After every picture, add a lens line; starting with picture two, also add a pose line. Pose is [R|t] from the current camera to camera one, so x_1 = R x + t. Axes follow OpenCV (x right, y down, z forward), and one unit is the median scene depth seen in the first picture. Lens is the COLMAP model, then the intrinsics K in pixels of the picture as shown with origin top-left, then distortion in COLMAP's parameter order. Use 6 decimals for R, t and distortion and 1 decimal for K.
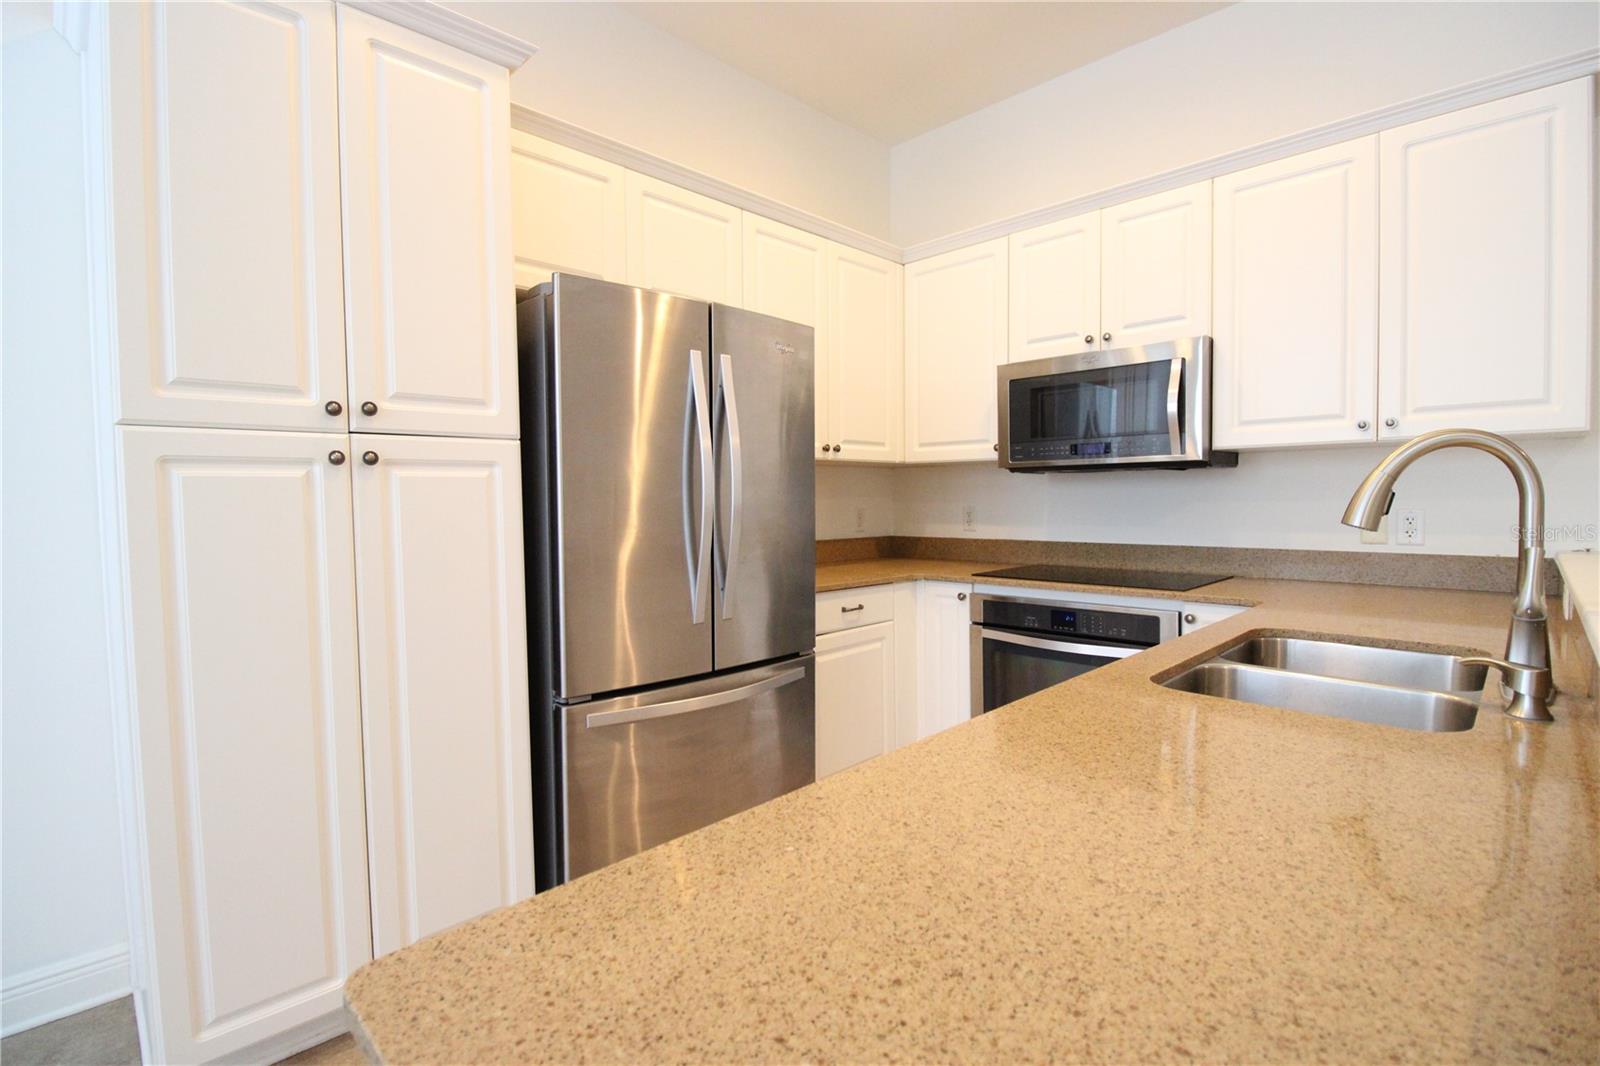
lens RADIAL K [[741.1, 0, 804.7], [0, 741.1, 529.7], [0, 0, 1]] dist [-0.007487, -0.005614]
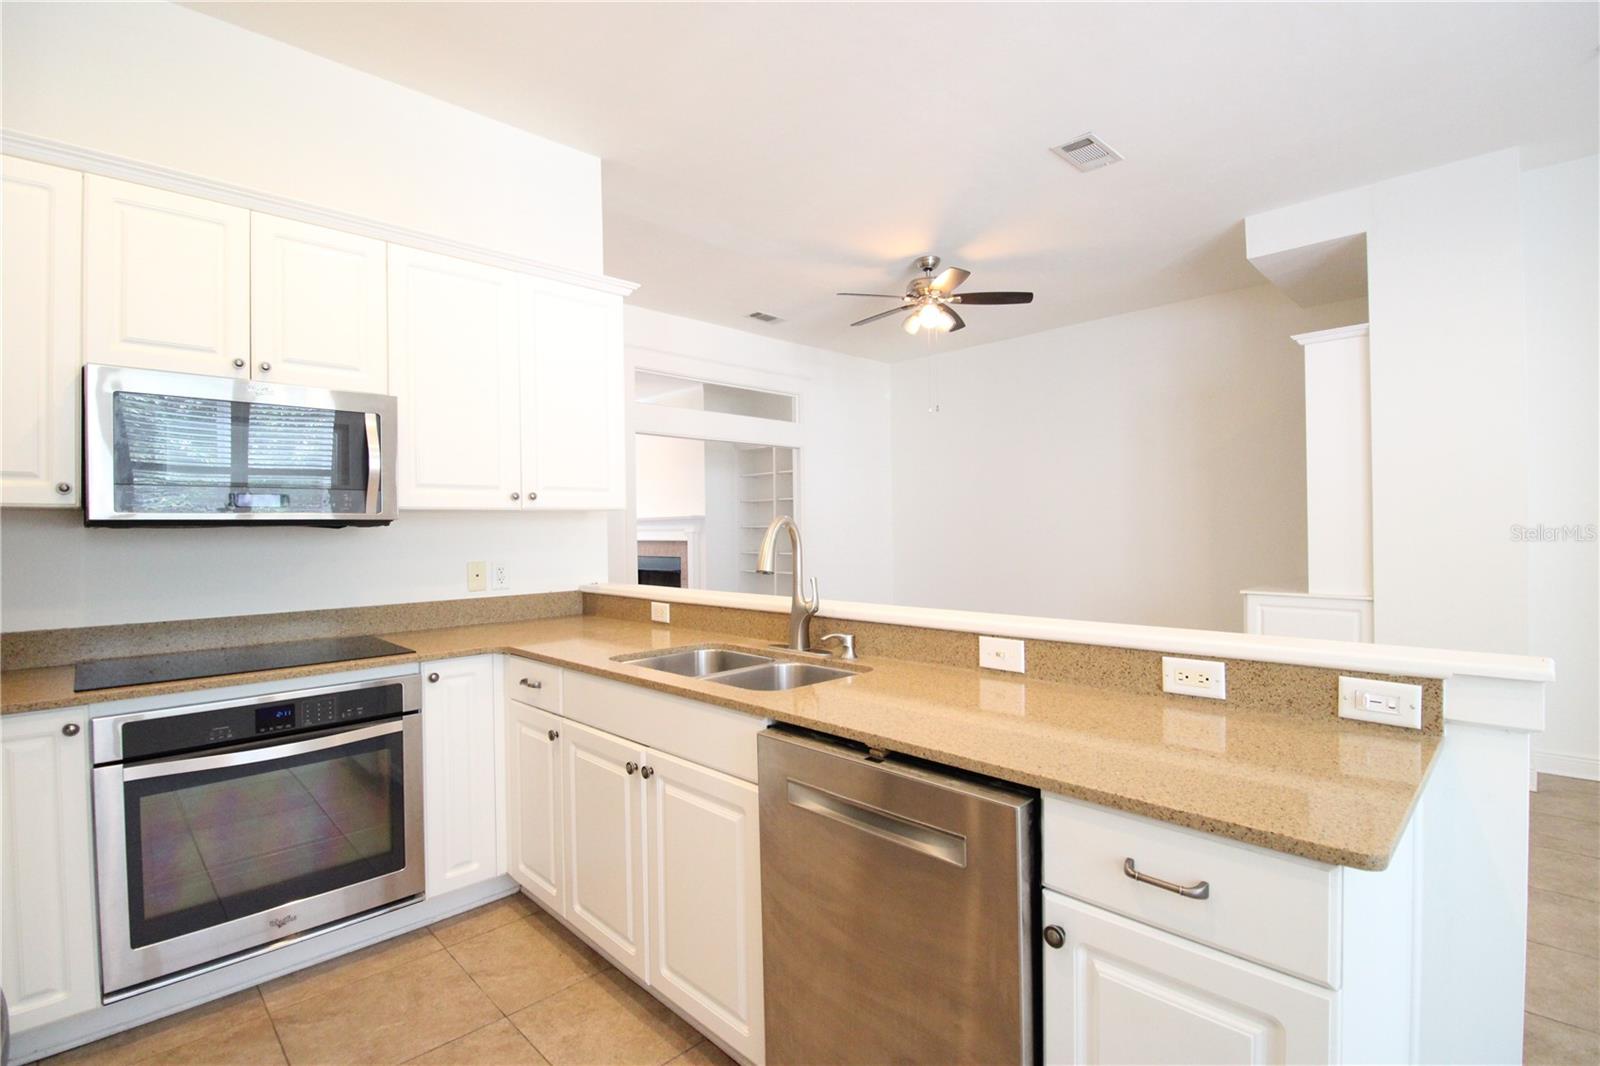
lens RADIAL K [[741.1, 0, 805.3], [0, 741.1, 525.4], [0, 0, 1]] dist [-0.007487, -0.005614]
pose [[0.005797, 0.014634, 0.999876, -0.449157], [0.058612, 0.998169, -0.014949, -0.038641], [-0.998264, 0.058691, 0.004928, 0.437062]]
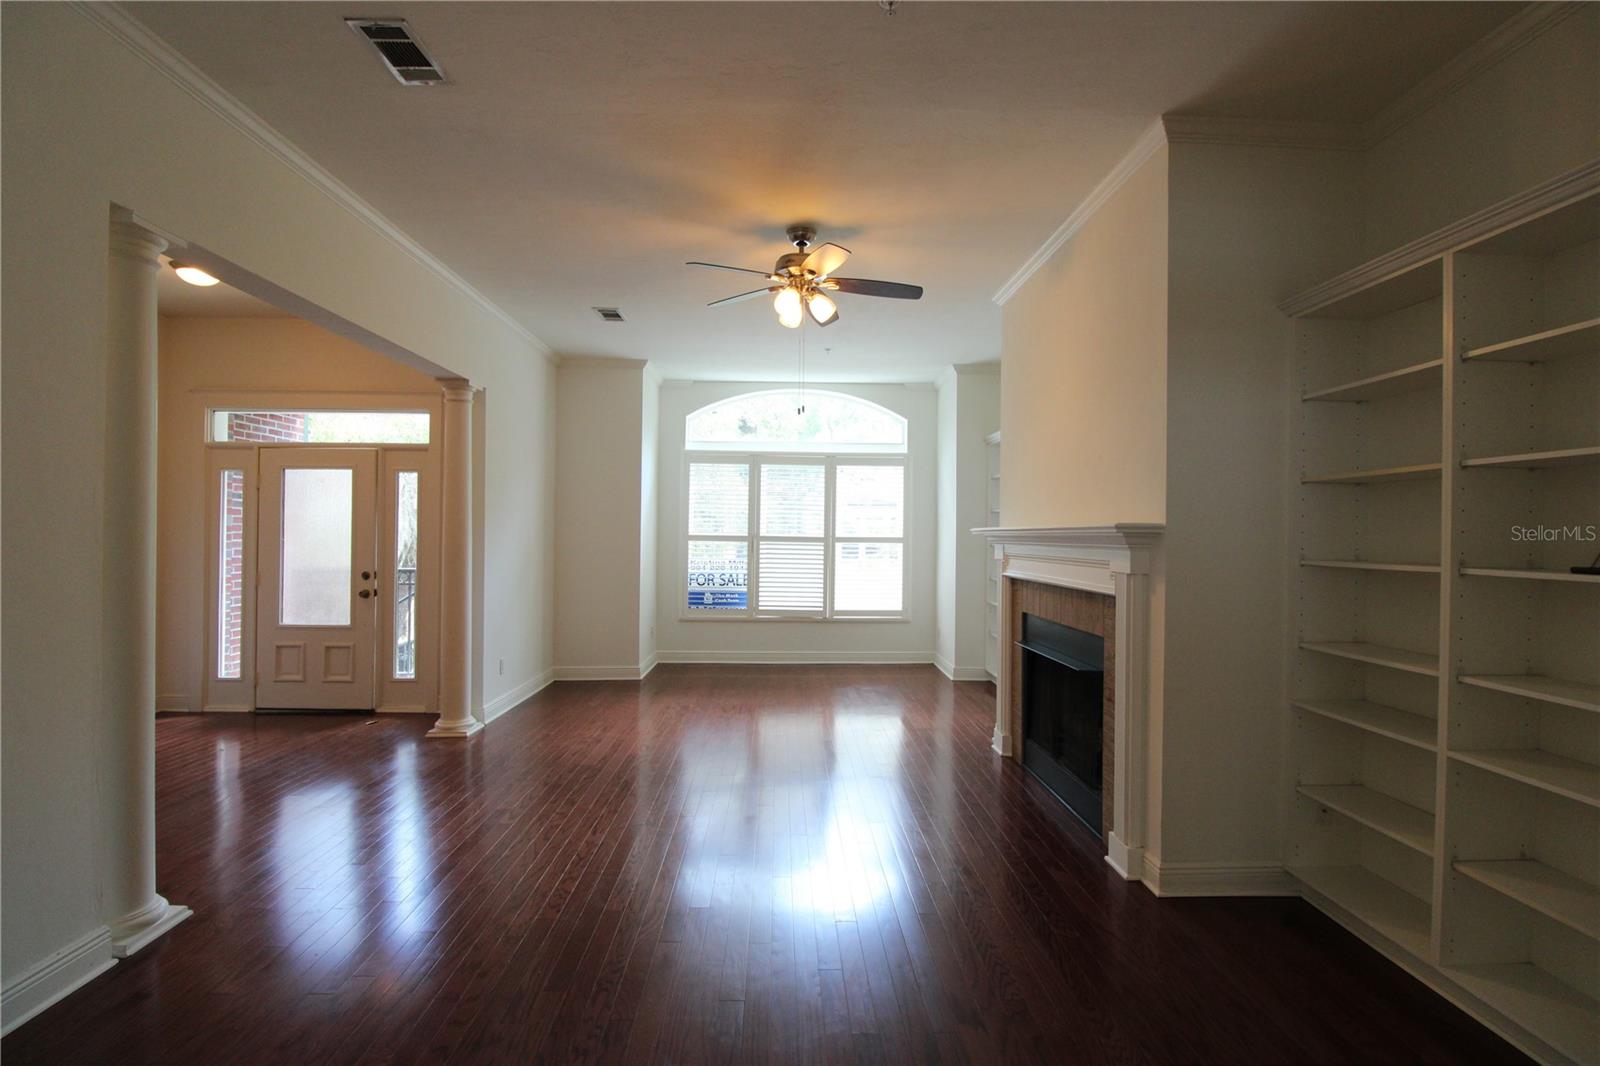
lens RADIAL K [[741.1, 0, 799.1], [0, 741.1, 537.8], [0, 0, 1]] dist [-0.007487, -0.005614]
pose [[0.689107, 0.017596, 0.724446, 1.824803], [0.012122, 0.999285, -0.035802, -0.110523], [-0.724558, 0.033454, 0.688401, 0.546915]]
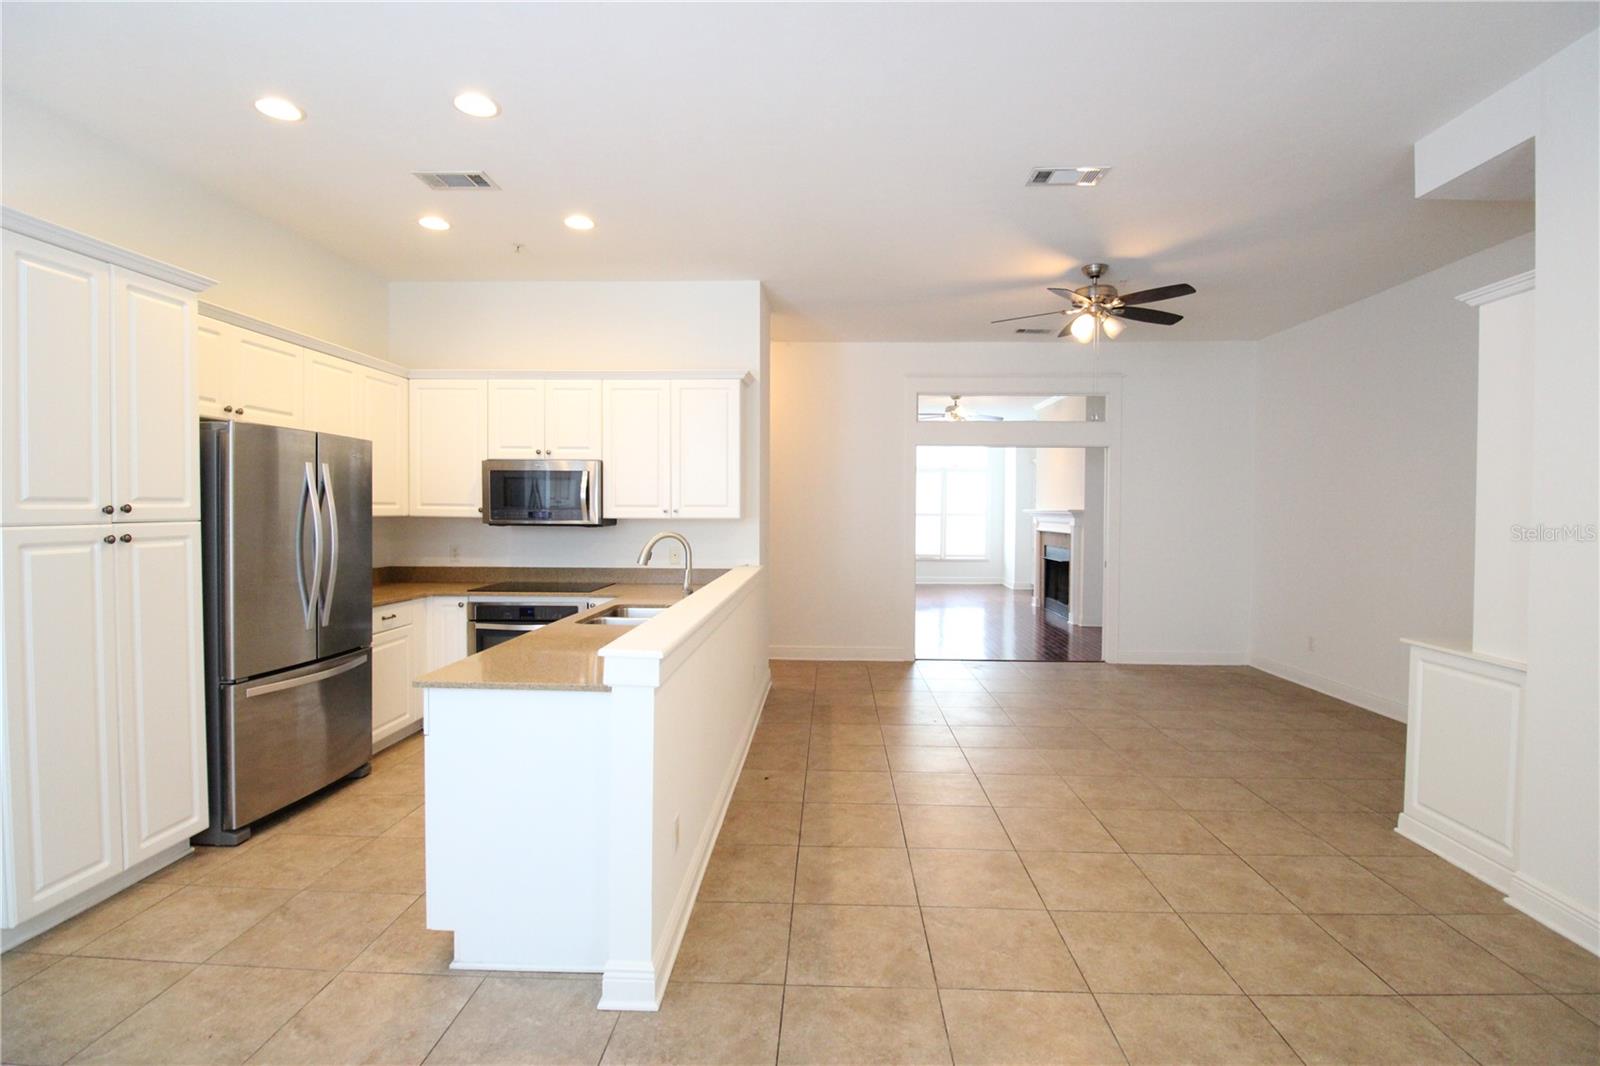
lens RADIAL K [[741.1, 0, 809.3], [0, 741.1, 531.0], [0, 0, 1]] dist [-0.007487, -0.005614]
pose [[0.730367, -0.004322, 0.683041, -0.378487], [0.015985, 0.999814, -0.010766, -0.045592], [-0.682868, 0.018782, 0.730300, -0.783759]]
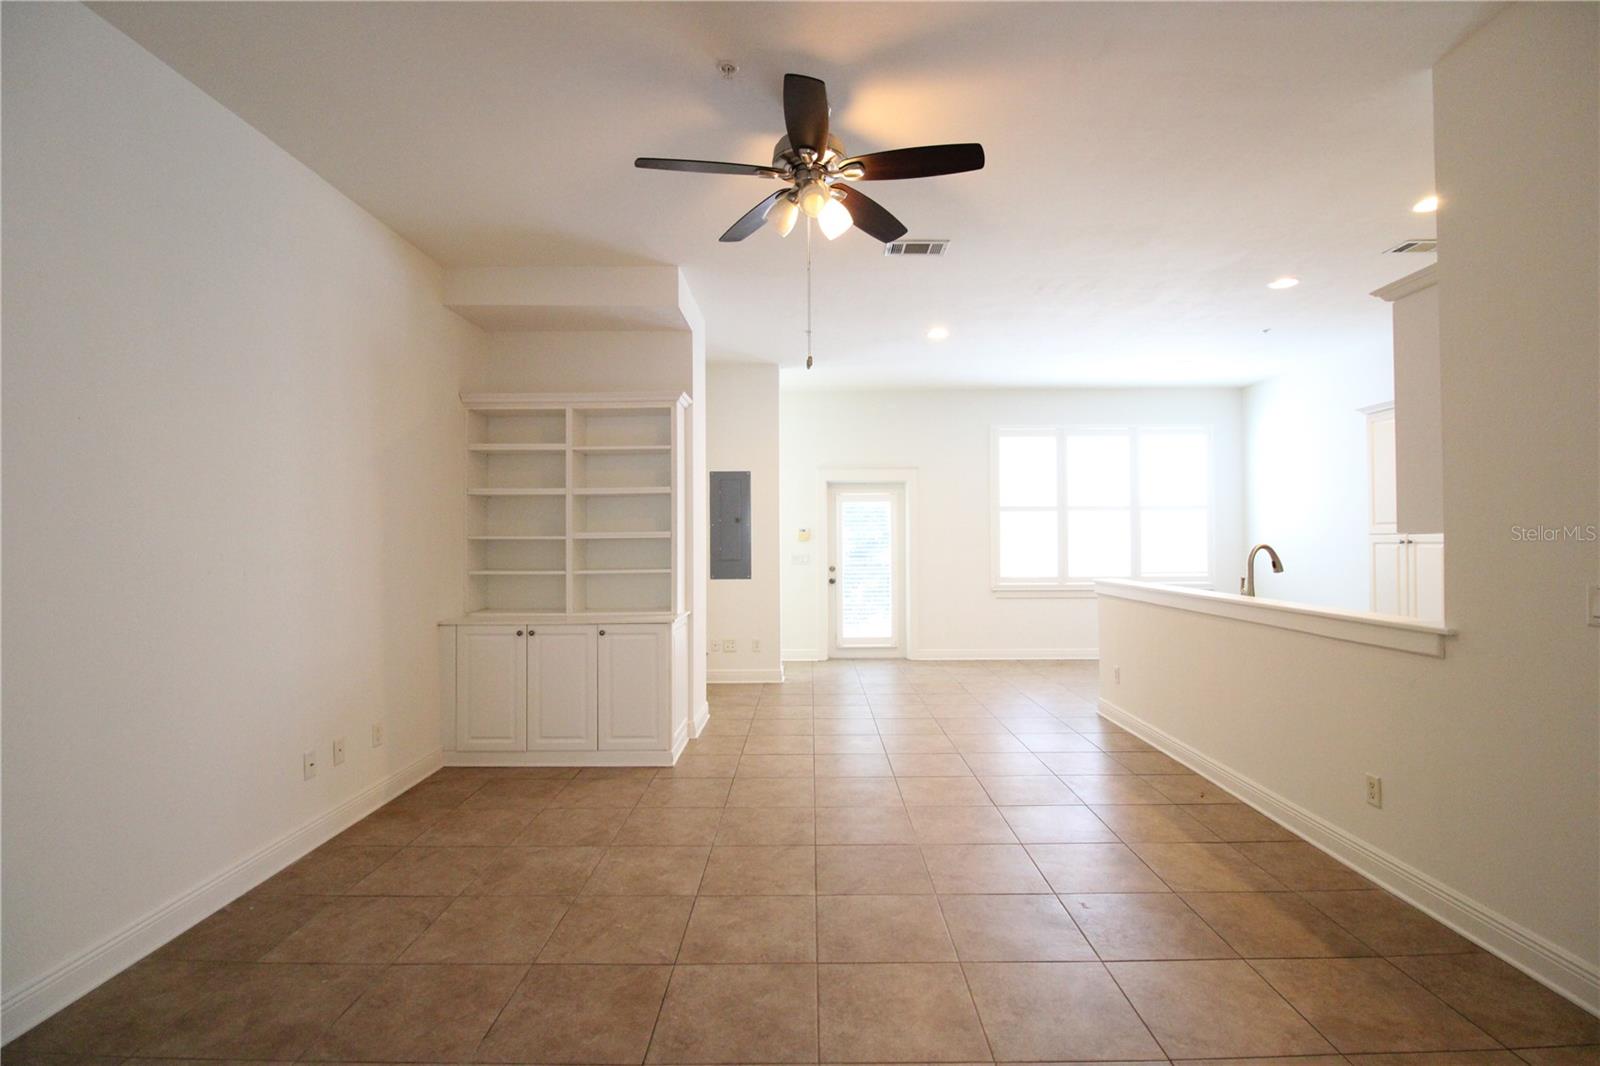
lens RADIAL K [[741.1, 0, 804.2], [0, 741.1, 533.3], [0, 0, 1]] dist [-0.007487, -0.005614]
pose [[-0.711113, 0.009860, -0.703009, 2.266863], [-0.015215, 0.999452, 0.029408, -0.120875], [0.702913, 0.031609, -0.710573, 0.908926]]
